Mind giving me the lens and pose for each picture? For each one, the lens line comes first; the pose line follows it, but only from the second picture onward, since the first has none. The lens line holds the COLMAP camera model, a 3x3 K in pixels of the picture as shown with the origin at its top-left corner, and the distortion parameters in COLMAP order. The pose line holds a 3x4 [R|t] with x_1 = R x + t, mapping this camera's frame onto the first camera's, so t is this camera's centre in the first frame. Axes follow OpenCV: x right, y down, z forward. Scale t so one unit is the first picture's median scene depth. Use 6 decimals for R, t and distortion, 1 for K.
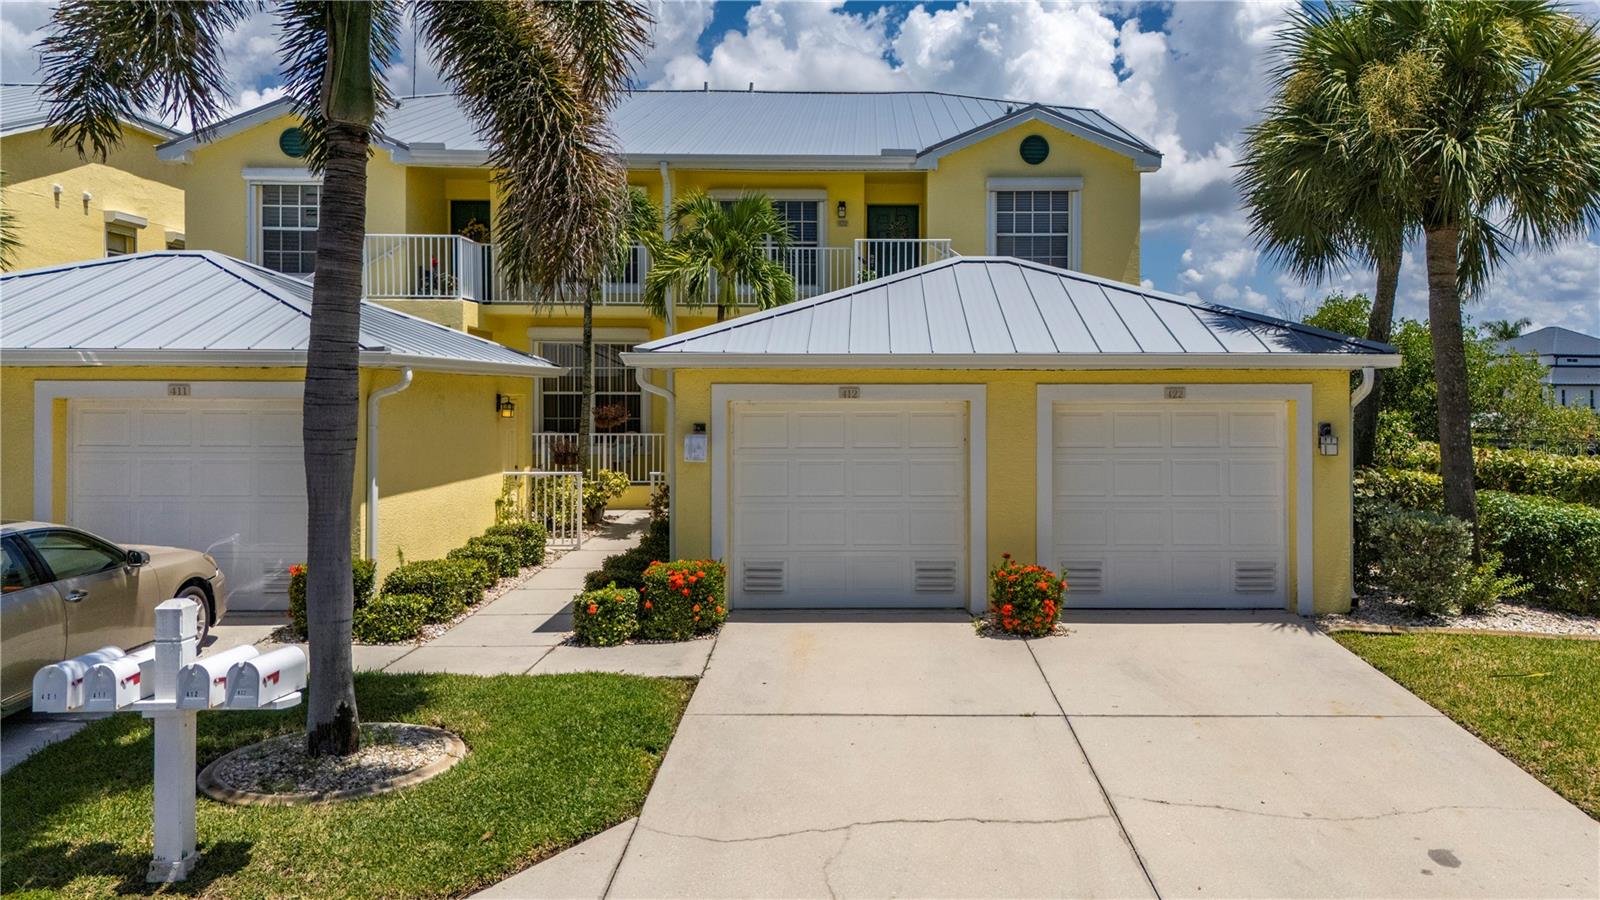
lens RADIAL K [[1114.4, 0, 852.8], [0, 1114.4, 378.6], [0, 0, 1]] dist [0.020125, -0.003263]
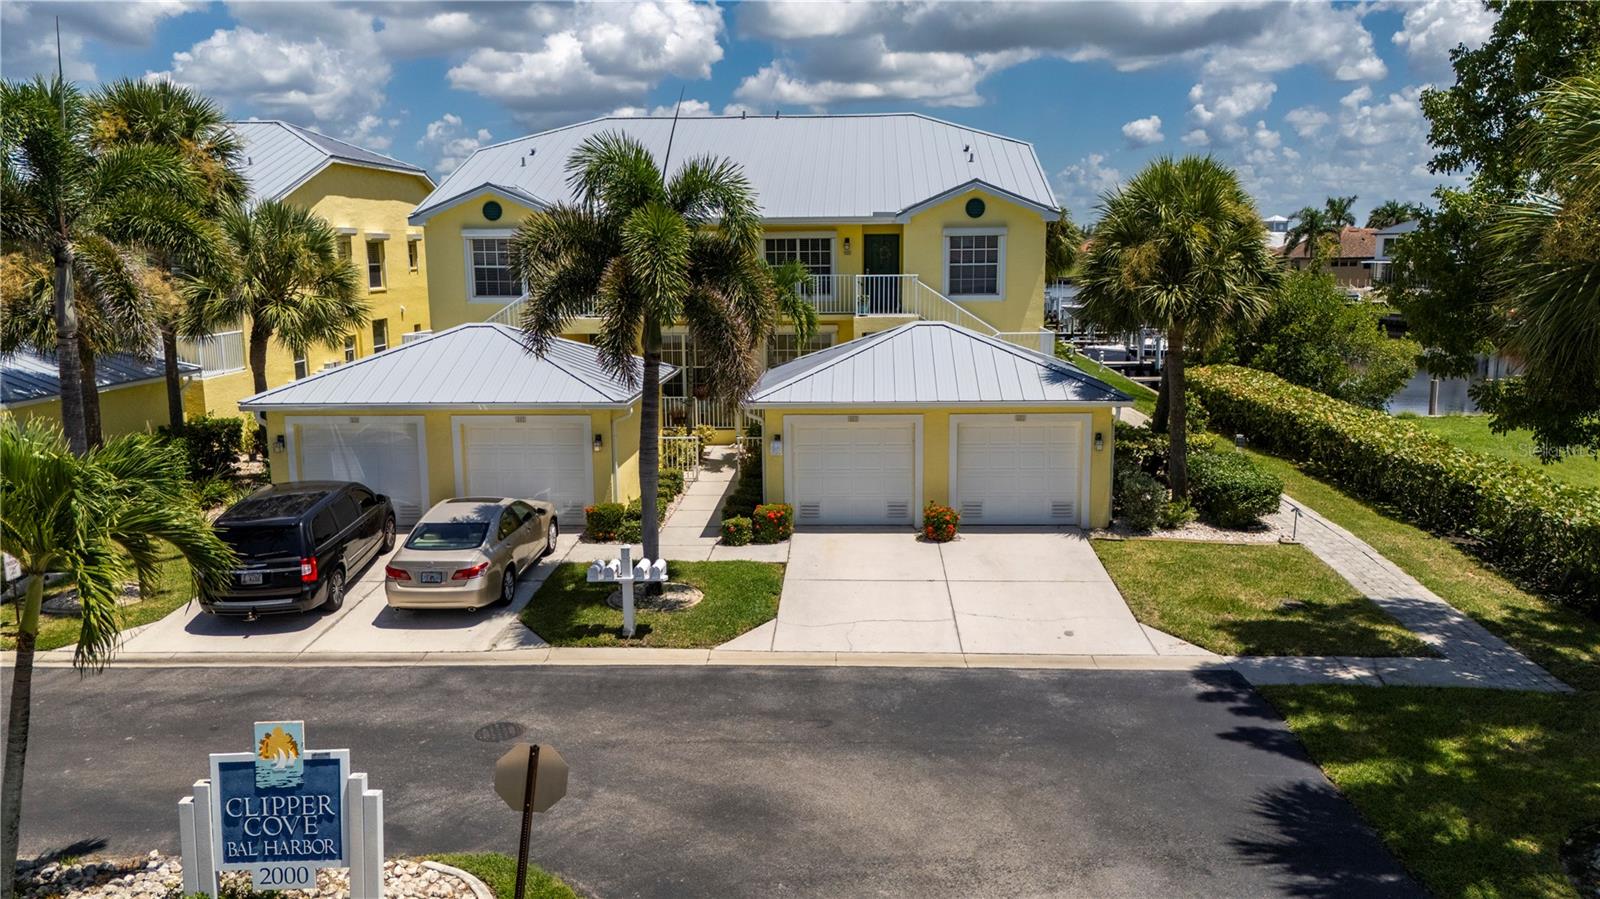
lens RADIAL K [[1114.4, 0, 799.2], [0, 1114.4, 450.4], [0, 0, 1]] dist [0.020125, -0.003263]
pose [[0.998941, -0.000120, -0.046006, -0.008689], [0.009424, 0.979322, 0.202088, -0.339459], [0.045030, -0.202307, 0.978286, -0.957510]]
